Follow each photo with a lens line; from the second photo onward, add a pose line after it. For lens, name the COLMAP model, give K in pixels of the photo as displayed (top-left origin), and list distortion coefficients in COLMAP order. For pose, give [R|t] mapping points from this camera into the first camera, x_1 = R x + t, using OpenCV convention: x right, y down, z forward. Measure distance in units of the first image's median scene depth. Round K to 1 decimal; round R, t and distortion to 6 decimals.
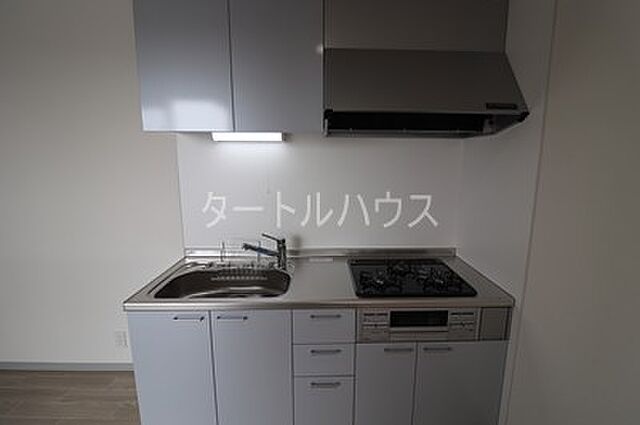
lens RADIAL K [[302.5, 0, 324.6], [0, 302.5, 212.4], [0, 0, 1]] dist [-0.011357, -0.000146]
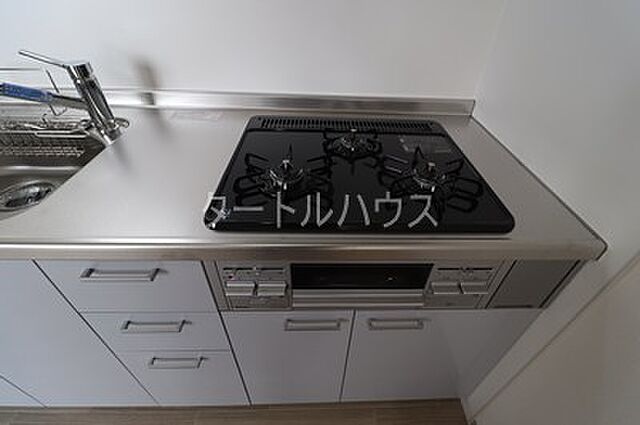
lens RADIAL K [[302.5, 0, 322.9], [0, 302.5, 209.2], [0, 0, 1]] dist [-0.011357, -0.000146]
pose [[0.999405, 0.026856, 0.021660, 0.239593], [-0.033847, 0.884939, 0.464476, 0.072942], [-0.006694, -0.464933, 0.885321, 0.647708]]
